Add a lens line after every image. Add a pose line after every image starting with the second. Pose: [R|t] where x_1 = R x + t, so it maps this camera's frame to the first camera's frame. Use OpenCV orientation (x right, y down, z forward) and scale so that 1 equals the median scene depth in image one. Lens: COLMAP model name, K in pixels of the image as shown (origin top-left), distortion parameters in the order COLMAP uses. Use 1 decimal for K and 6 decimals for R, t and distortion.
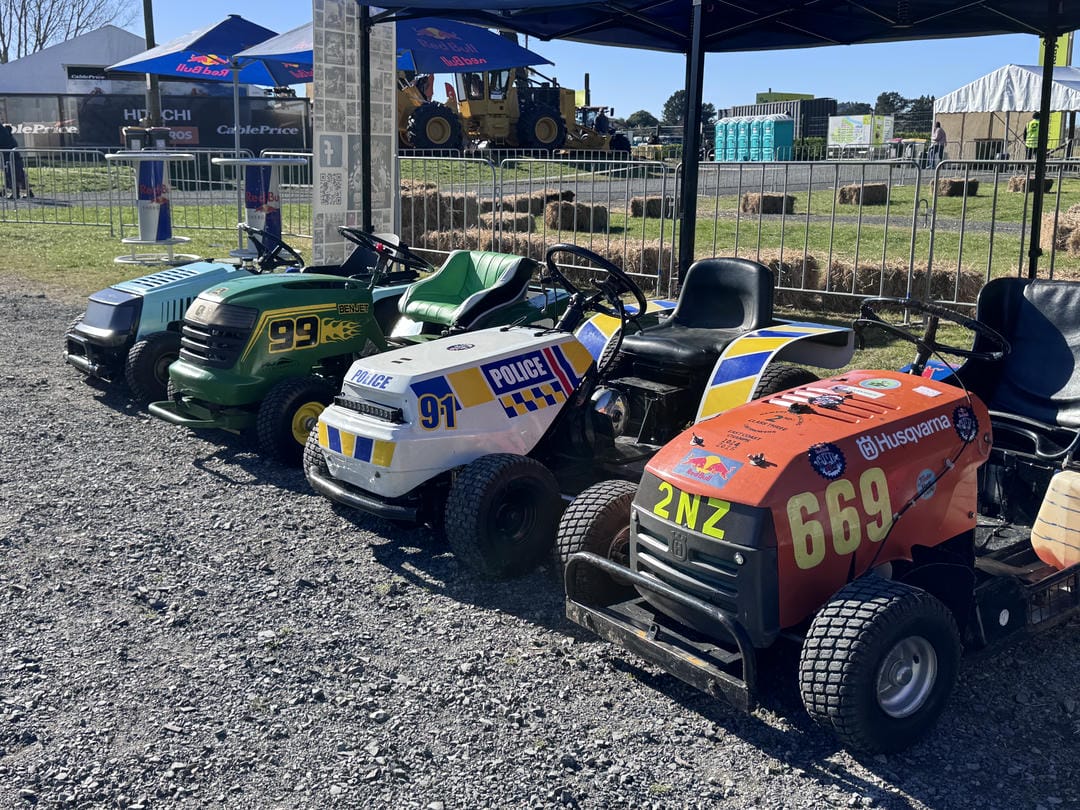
lens RADIAL K [[1135.9, 0, 540.0], [0, 1135.9, 405.0], [0, 0, 1]] dist [0.159826, -0.331011]
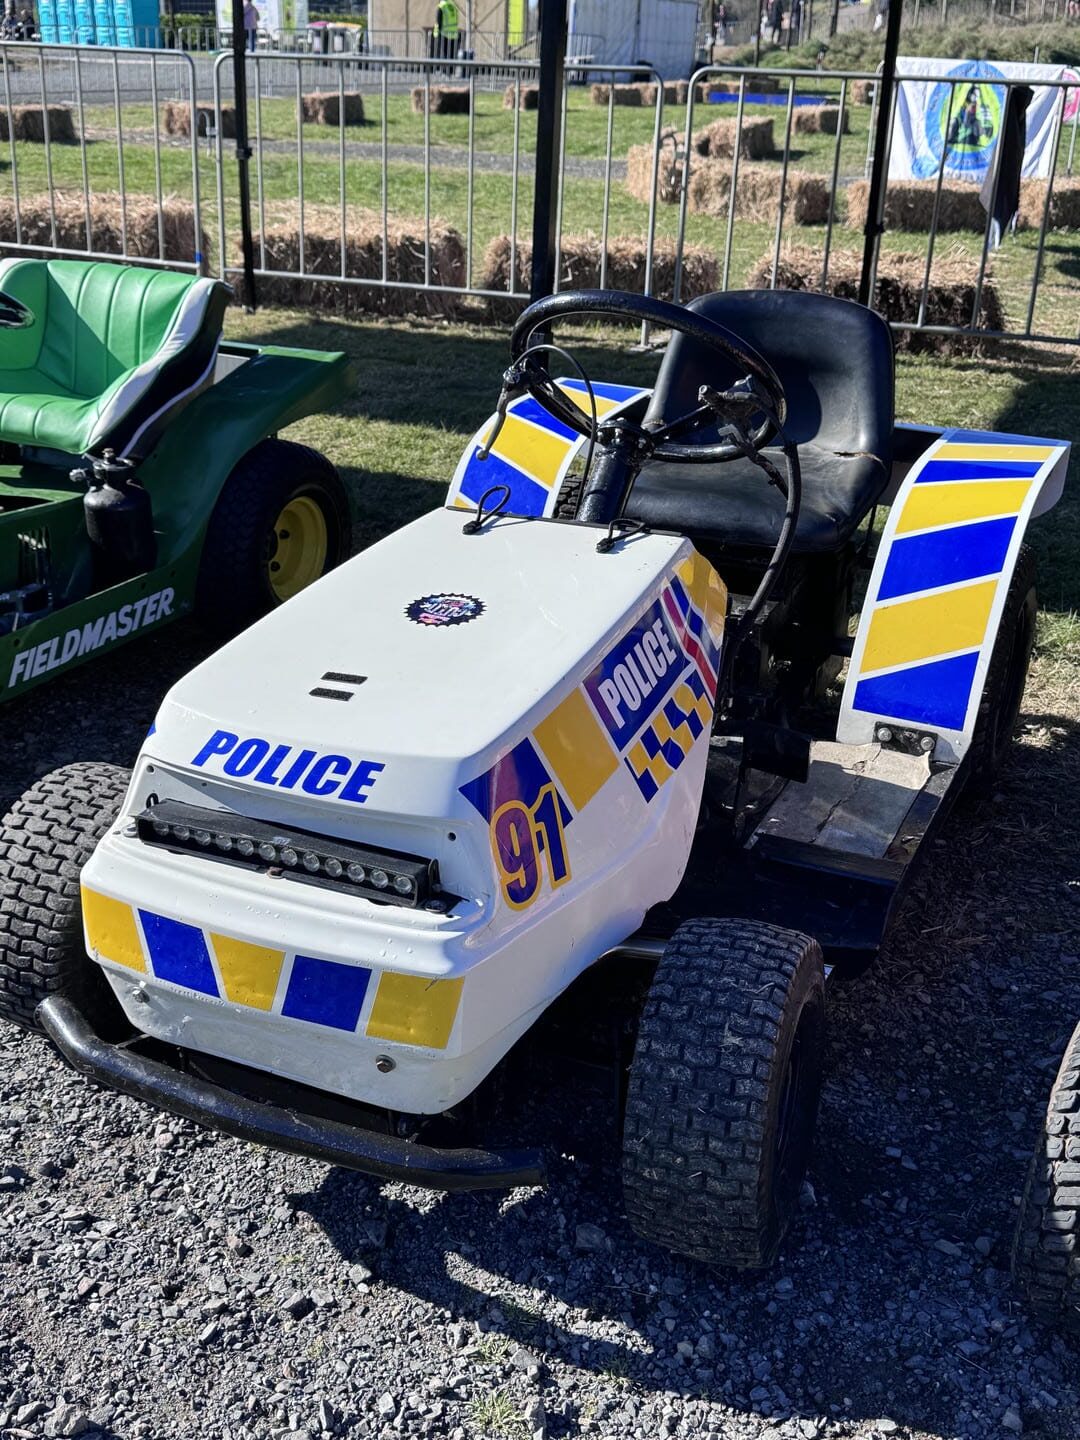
lens RADIAL K [[1514.5, 0, 543.4], [0, 1514.5, 711.5], [0, 0, 1]] dist [0.159826, -0.331011]
pose [[0.896767, -0.149722, 0.416405, -0.258103], [0.065709, 0.975643, 0.209291, -0.123174], [-0.437598, -0.160323, 0.884762, 0.571749]]
